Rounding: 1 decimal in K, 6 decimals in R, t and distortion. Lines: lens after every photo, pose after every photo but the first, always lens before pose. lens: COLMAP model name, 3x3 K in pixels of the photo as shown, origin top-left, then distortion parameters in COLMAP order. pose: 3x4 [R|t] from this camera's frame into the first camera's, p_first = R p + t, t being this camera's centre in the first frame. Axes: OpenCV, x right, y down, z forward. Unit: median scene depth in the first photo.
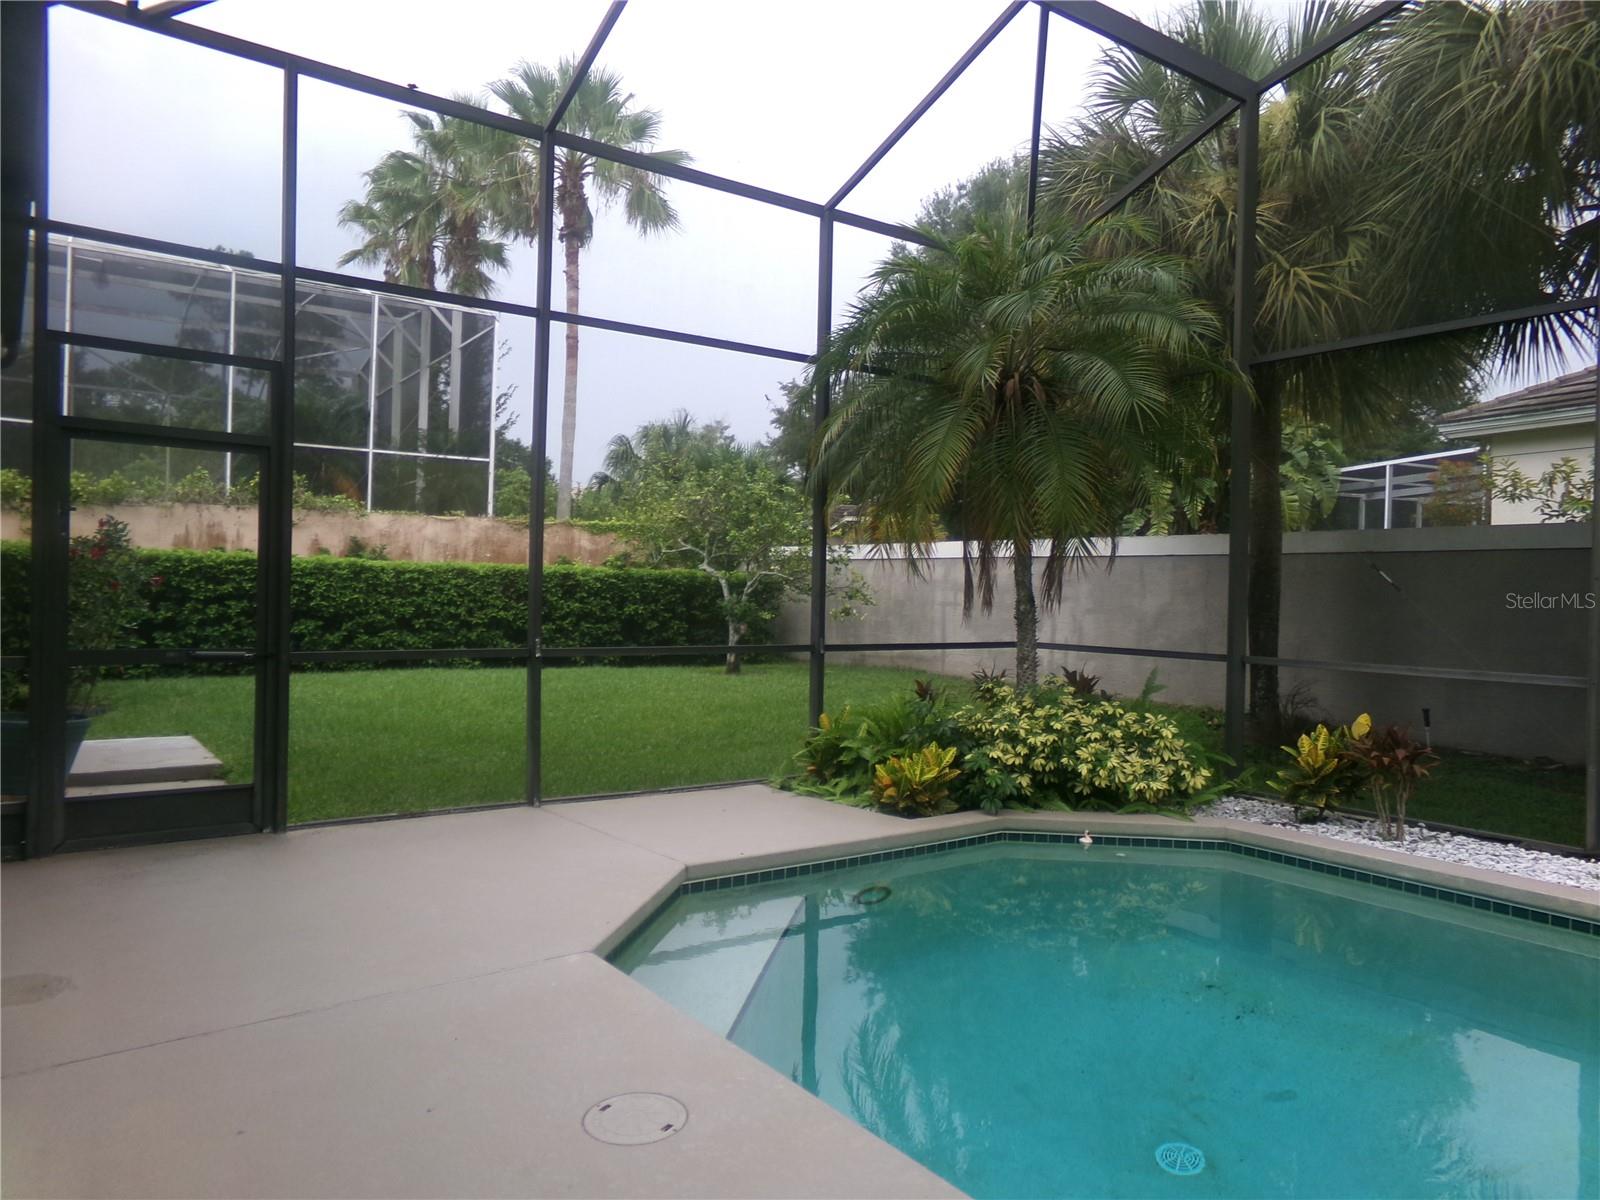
lens RADIAL K [[1094.8, 0, 789.8], [0, 1094.8, 599.6], [0, 0, 1]] dist [-0.042918, 0.136400]
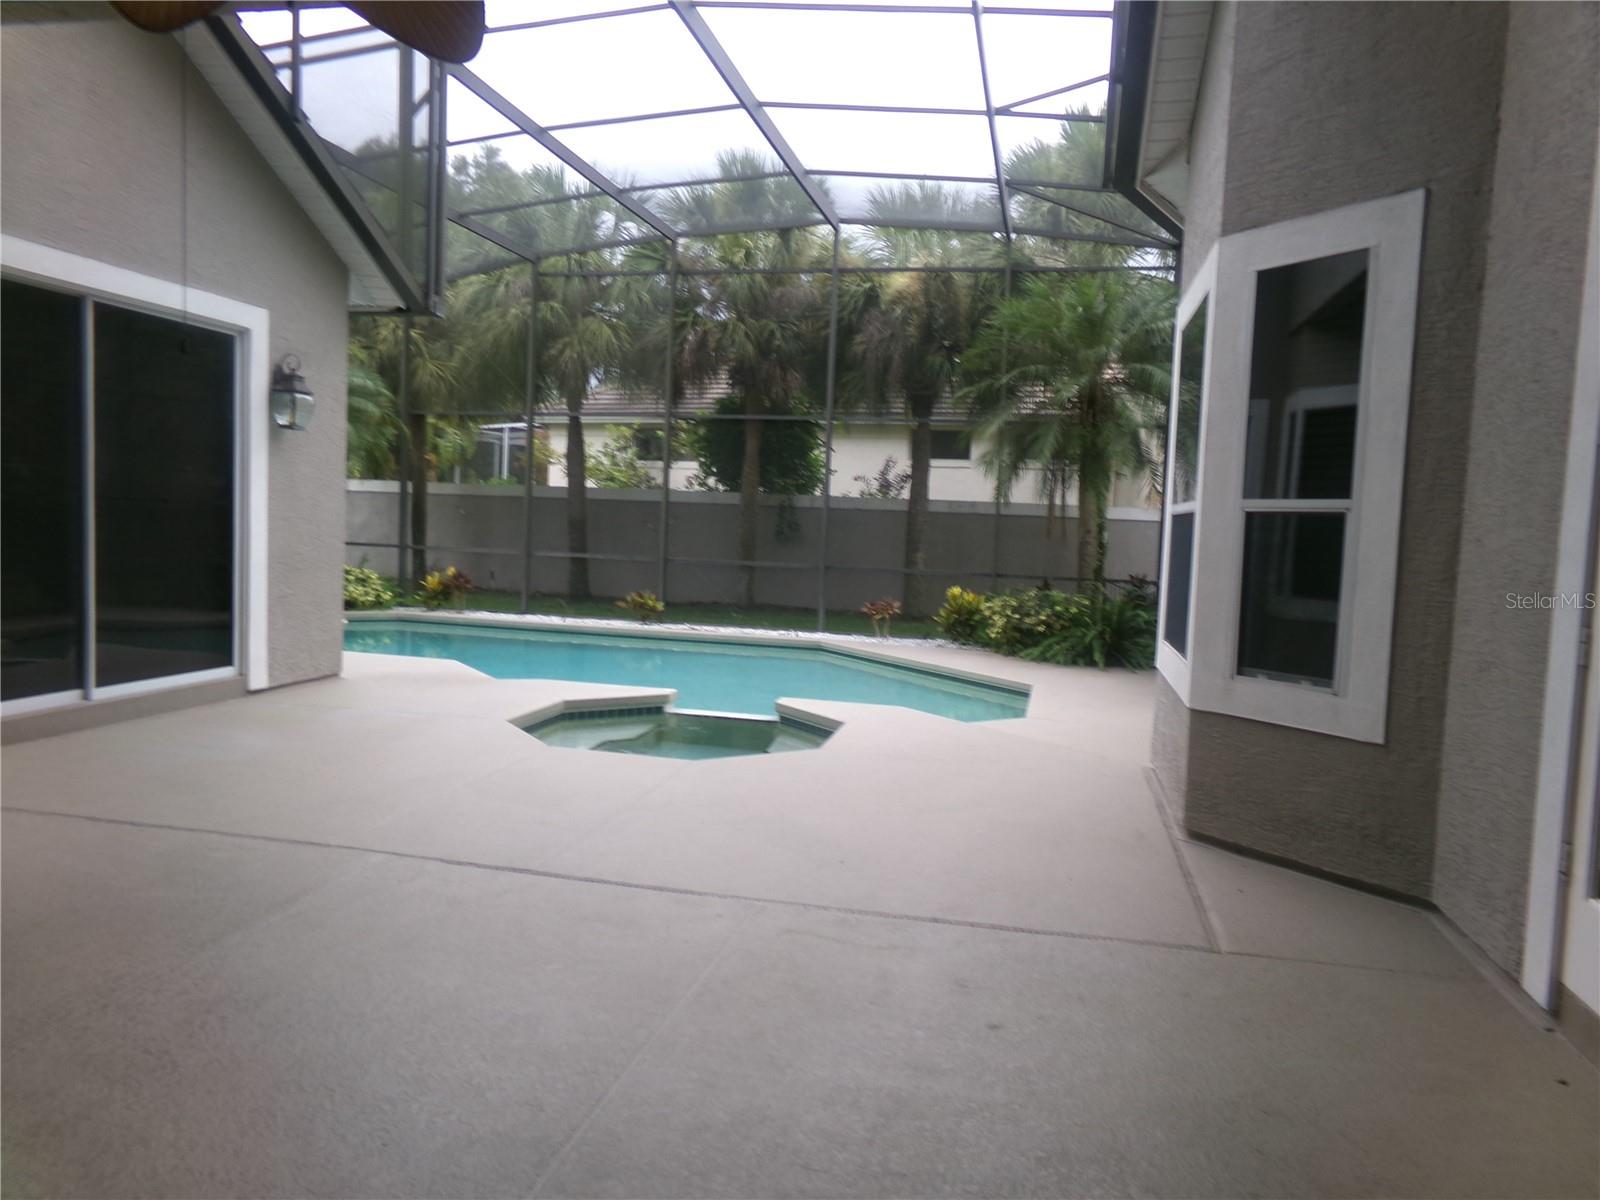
lens RADIAL K [[1086.4, 0, 791.5], [0, 1086.4, 600.4], [0, 0, 1]] dist [-0.024990, 0.076611]
pose [[0.752637, -0.036631, 0.657416, -0.473453], [-0.020978, 0.996610, 0.079548, -0.029923], [-0.658101, -0.073663, 0.749317, -1.240605]]
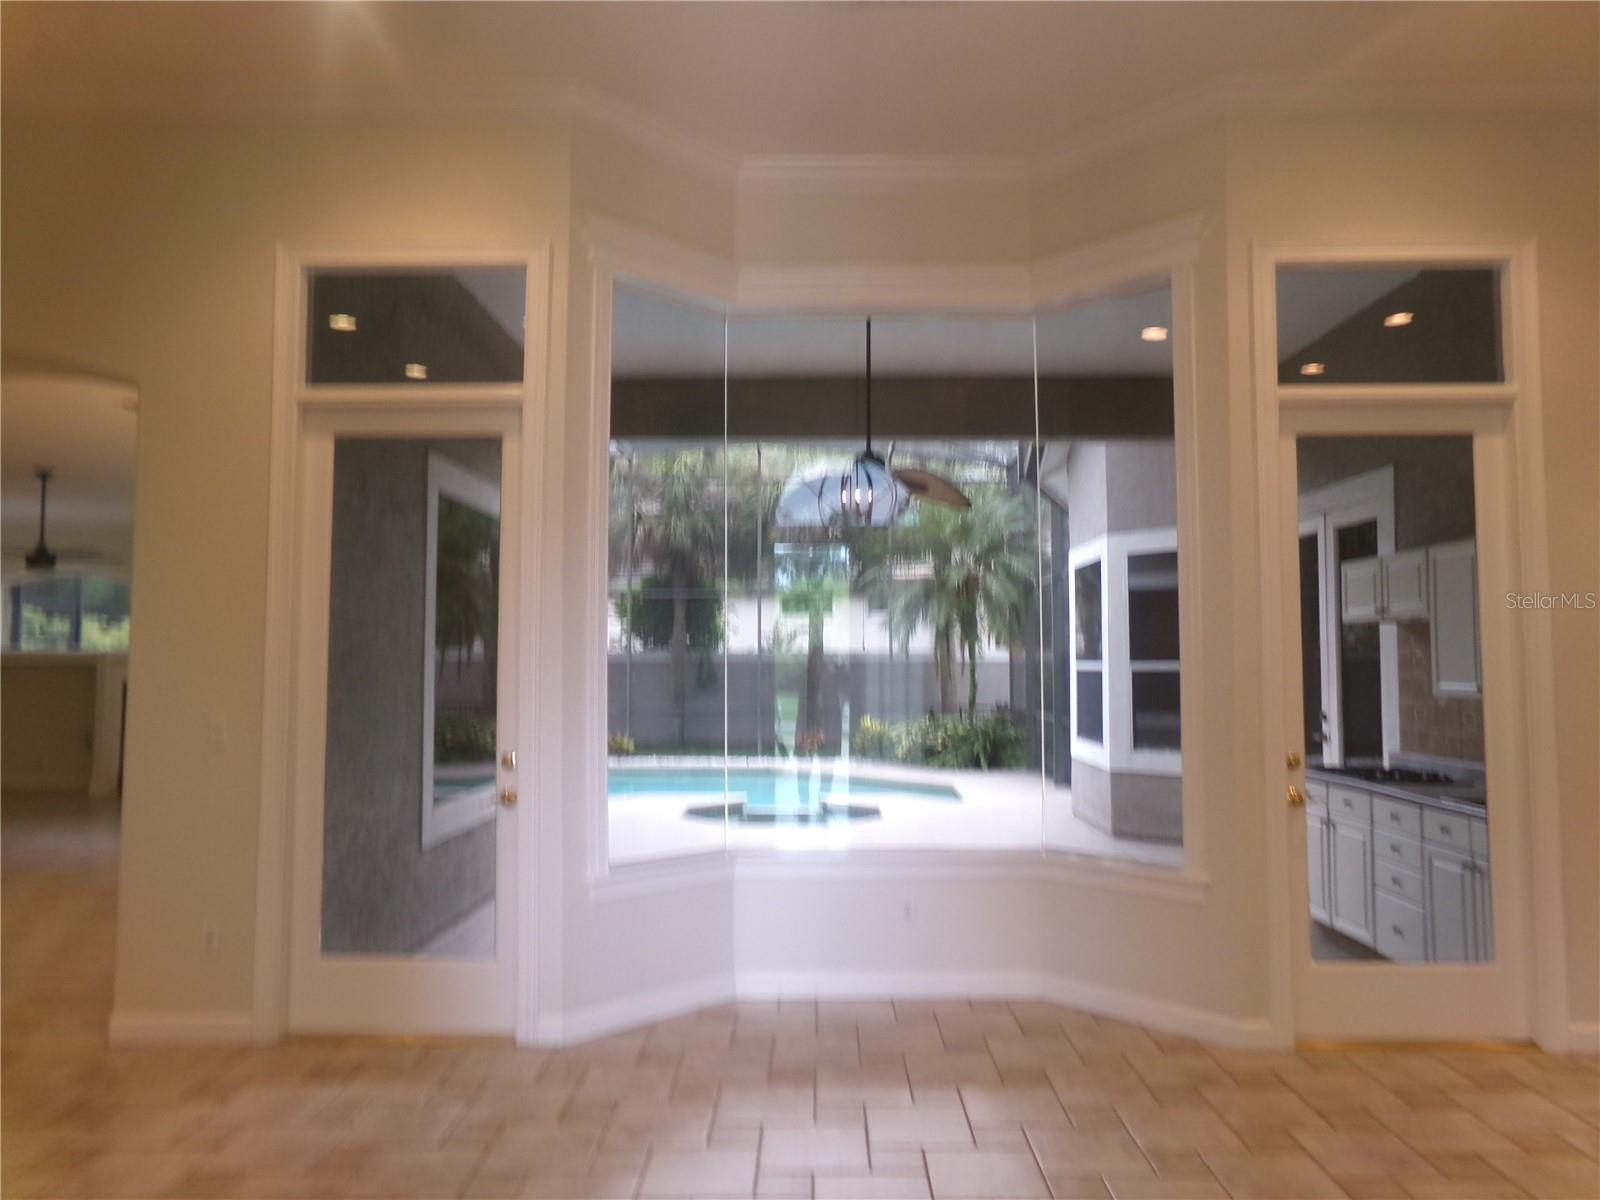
lens RADIAL K [[1088.7, 0, 799.5], [0, 1088.7, 609.6], [0, 0, 1]] dist [-0.040168, 0.070912]
pose [[0.599419, 0.020414, 0.800175, -1.155865], [0.017688, 0.999093, -0.038739, -0.067234], [-0.800240, 0.037374, 0.598514, -1.405562]]
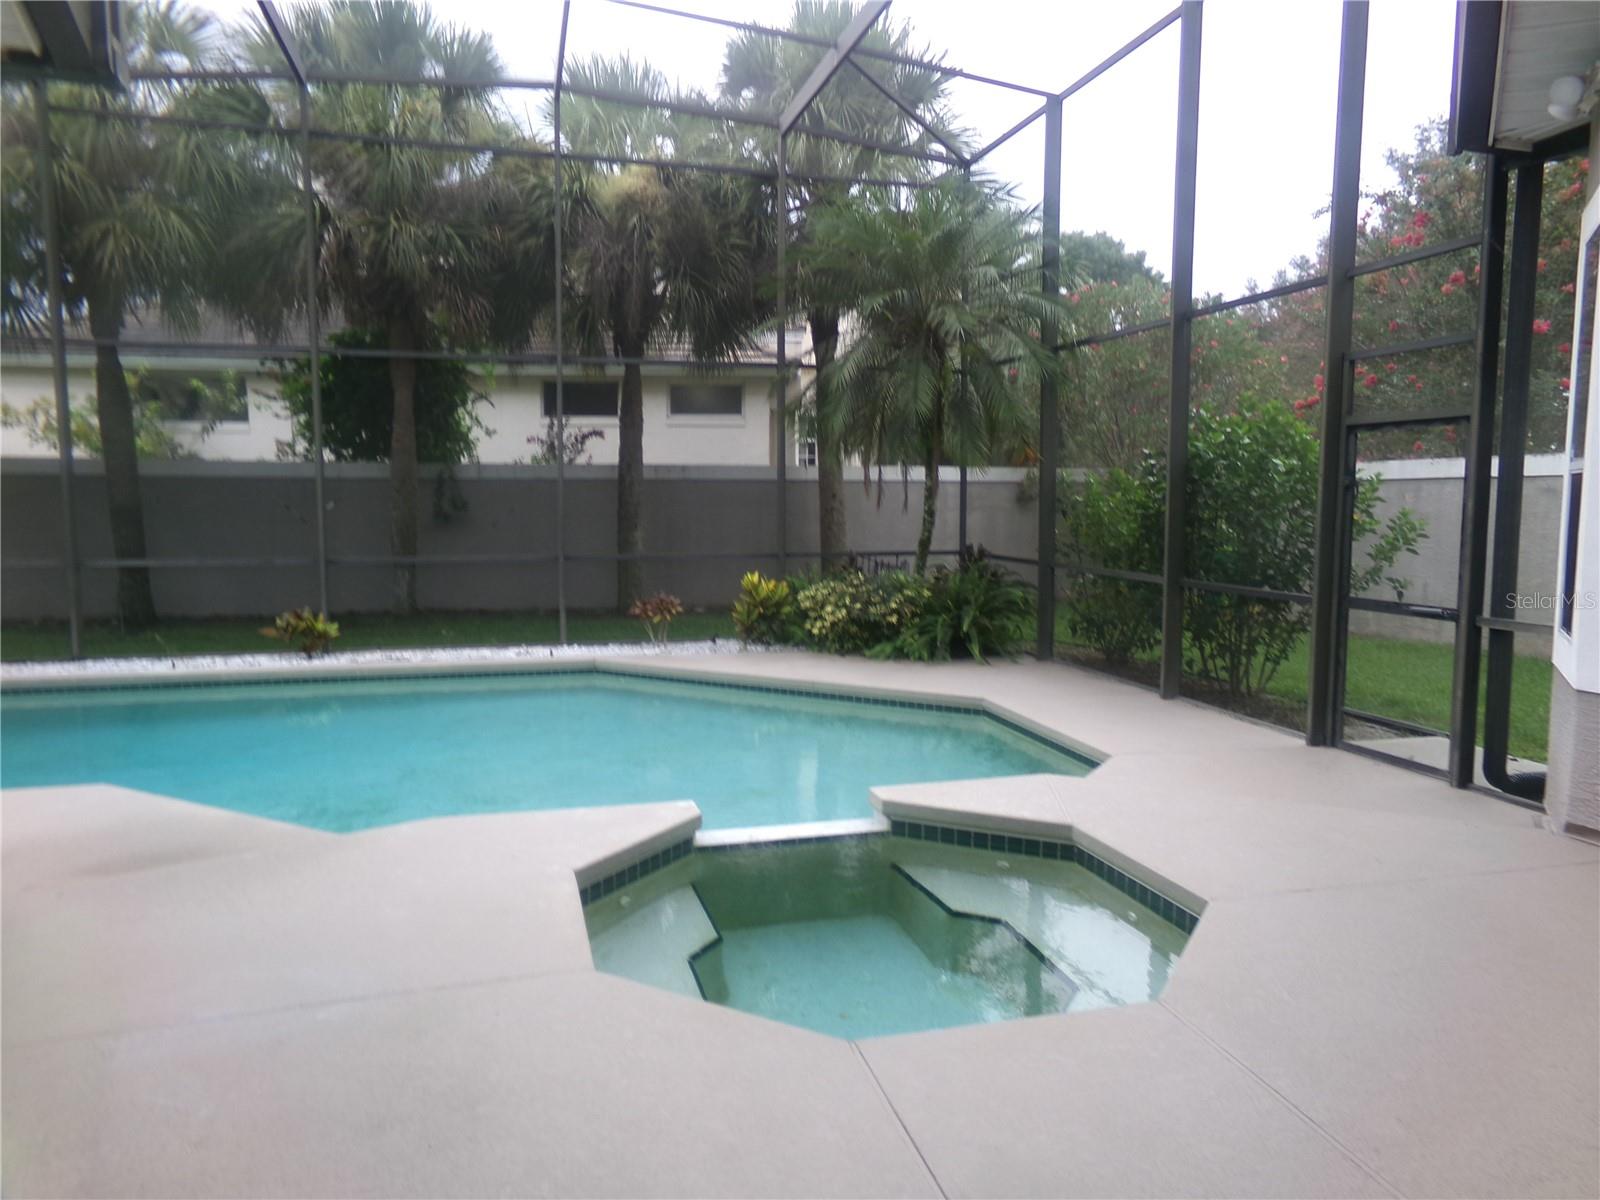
lens RADIAL K [[1094.8, 0, 789.8], [0, 1094.8, 599.6], [0, 0, 1]] dist [-0.042918, 0.136400]
pose [[0.363925, -0.105307, 0.925456, -0.398283], [0.010552, 0.993991, 0.108956, -0.037623], [-0.931369, -0.029887, 0.362849, -0.575761]]
